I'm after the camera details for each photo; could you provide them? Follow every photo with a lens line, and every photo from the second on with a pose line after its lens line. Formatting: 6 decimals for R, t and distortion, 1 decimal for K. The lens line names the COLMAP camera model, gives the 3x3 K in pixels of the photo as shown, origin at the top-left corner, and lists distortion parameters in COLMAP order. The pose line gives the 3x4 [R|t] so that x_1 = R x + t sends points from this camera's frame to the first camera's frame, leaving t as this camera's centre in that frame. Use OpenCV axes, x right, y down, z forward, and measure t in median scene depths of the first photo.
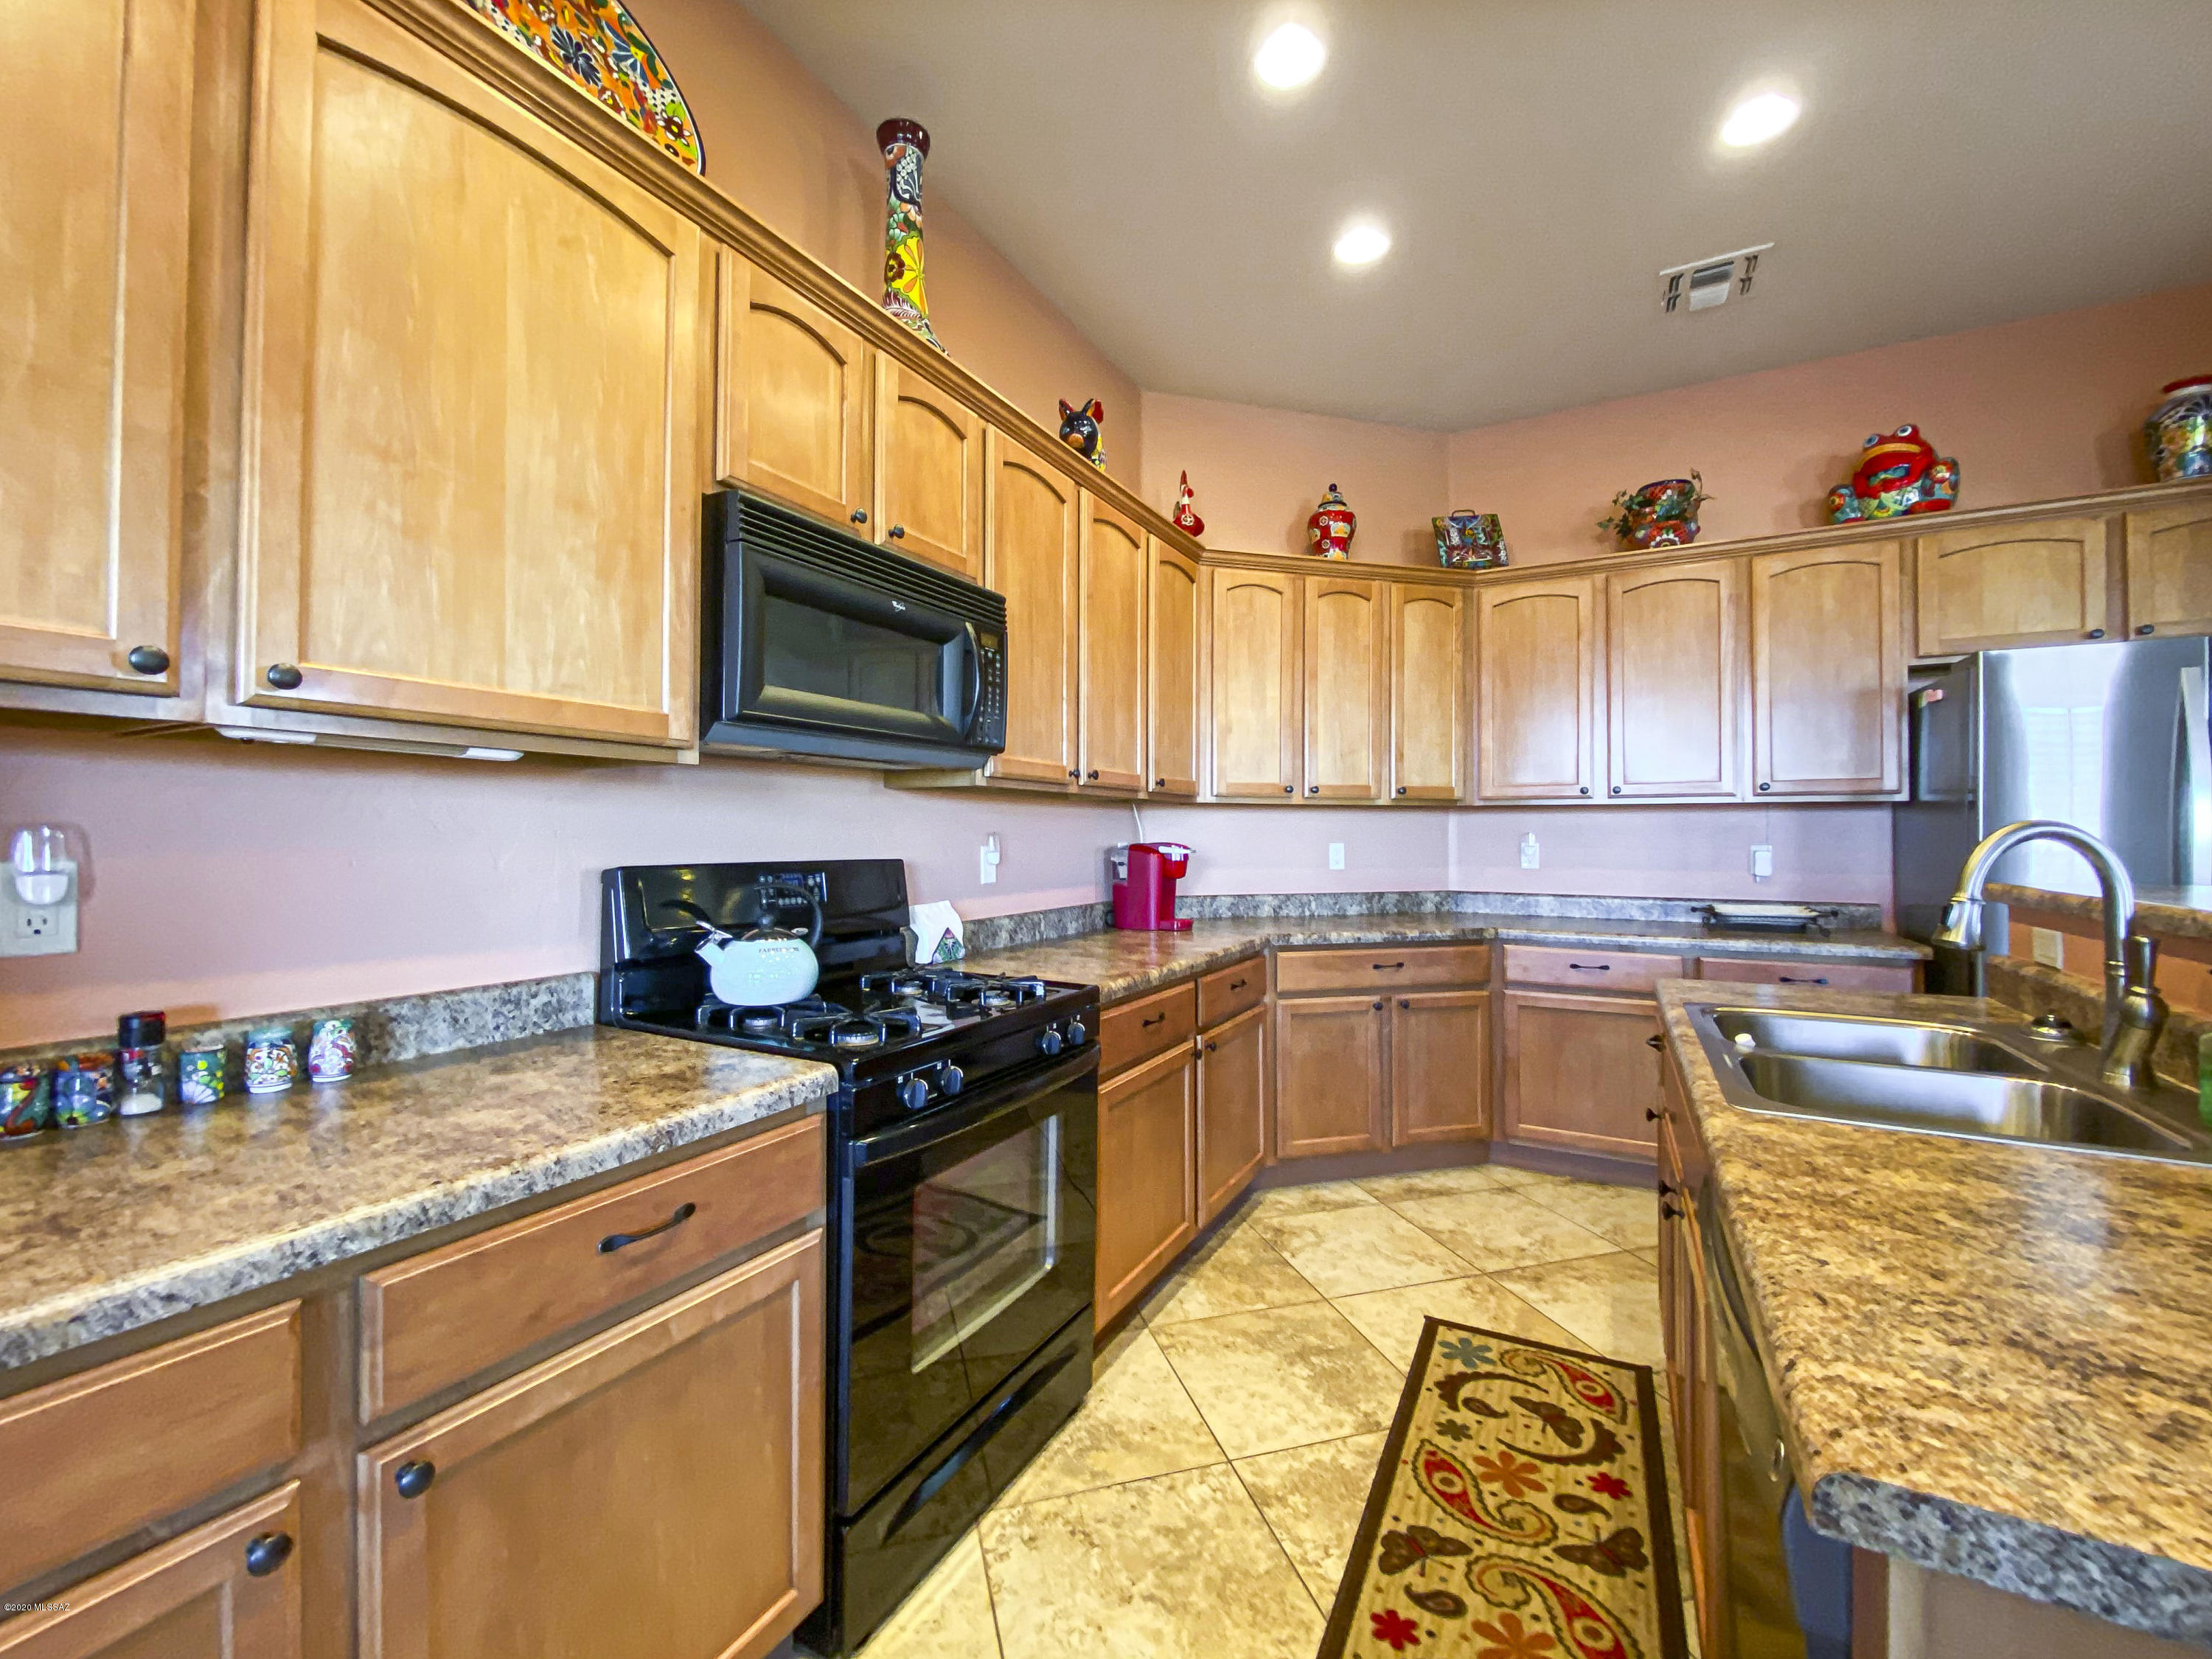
lens RADIAL K [[902.1, 0, 1104.2], [0, 902.1, 820.4], [0, 0, 1]] dist [0.001290, -0.000303]
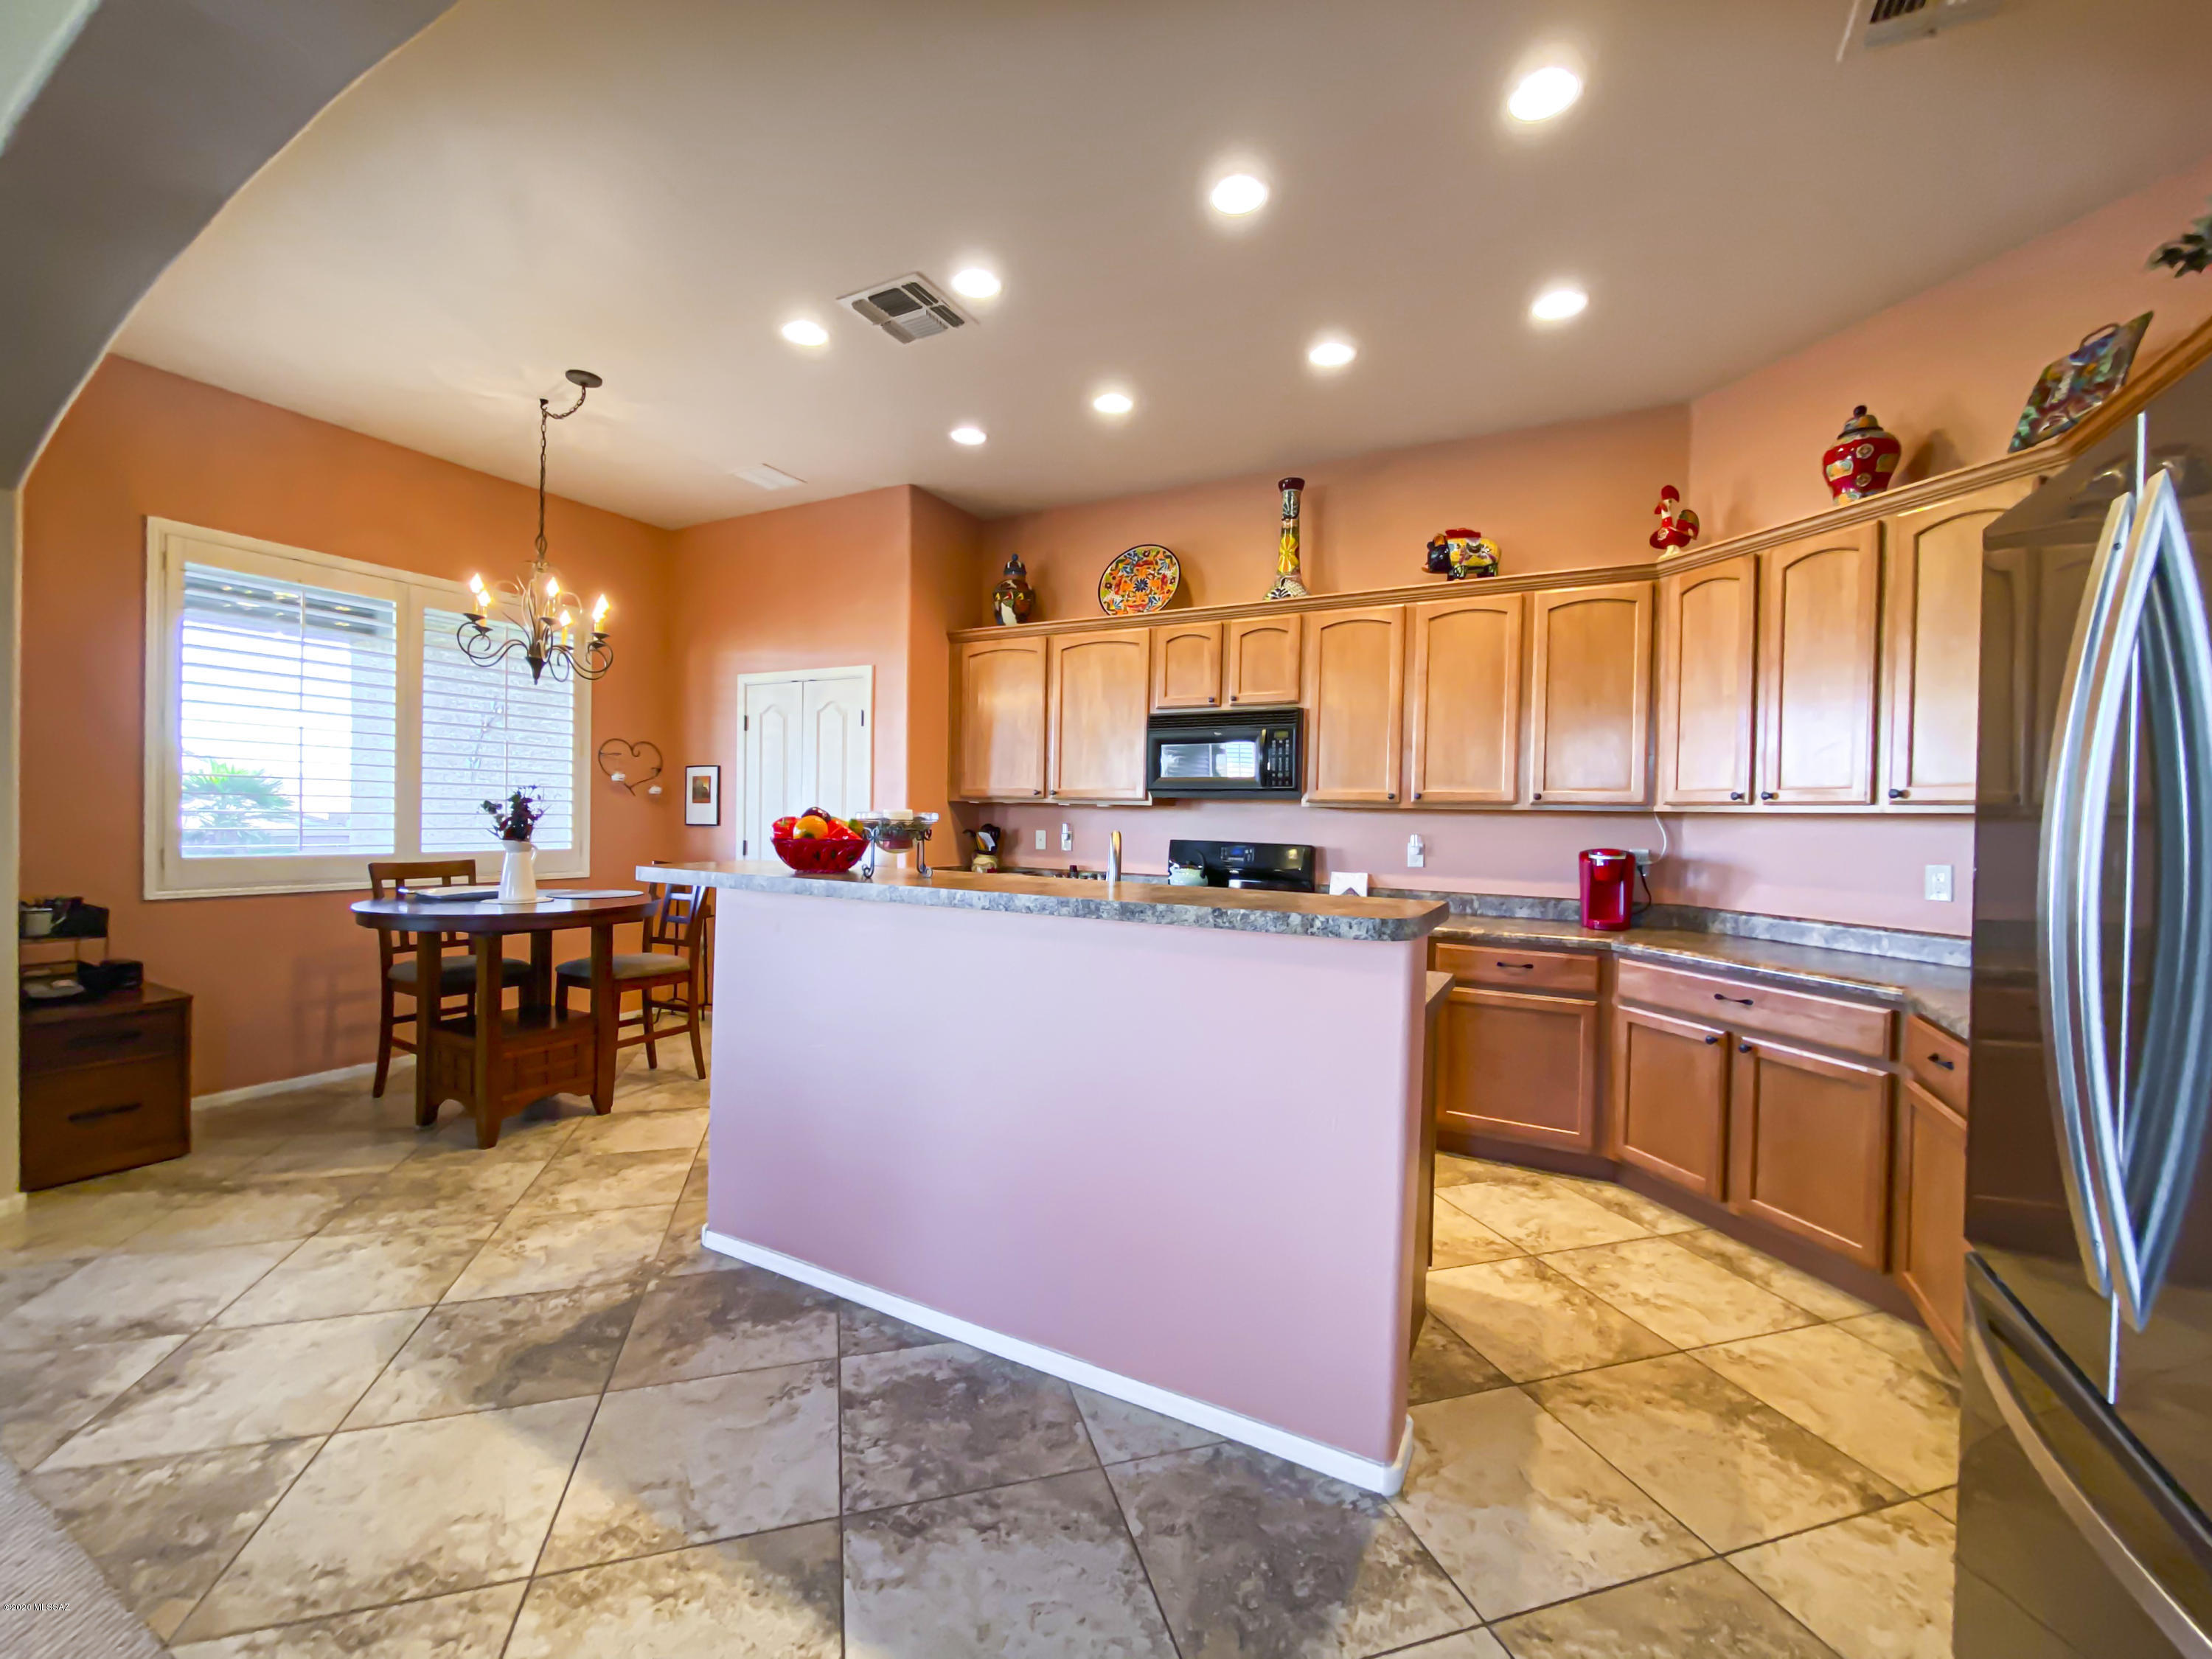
lens RADIAL K [[902.1, 0, 1104.2], [0, 902.1, 820.4], [0, 0, 1]] dist [0.001290, -0.000303]
pose [[0.025782, 0.008342, -0.999633, 1.250307], [-0.004792, 0.999955, 0.008221, -0.017891], [0.999656, 0.004579, 0.025820, 0.391195]]
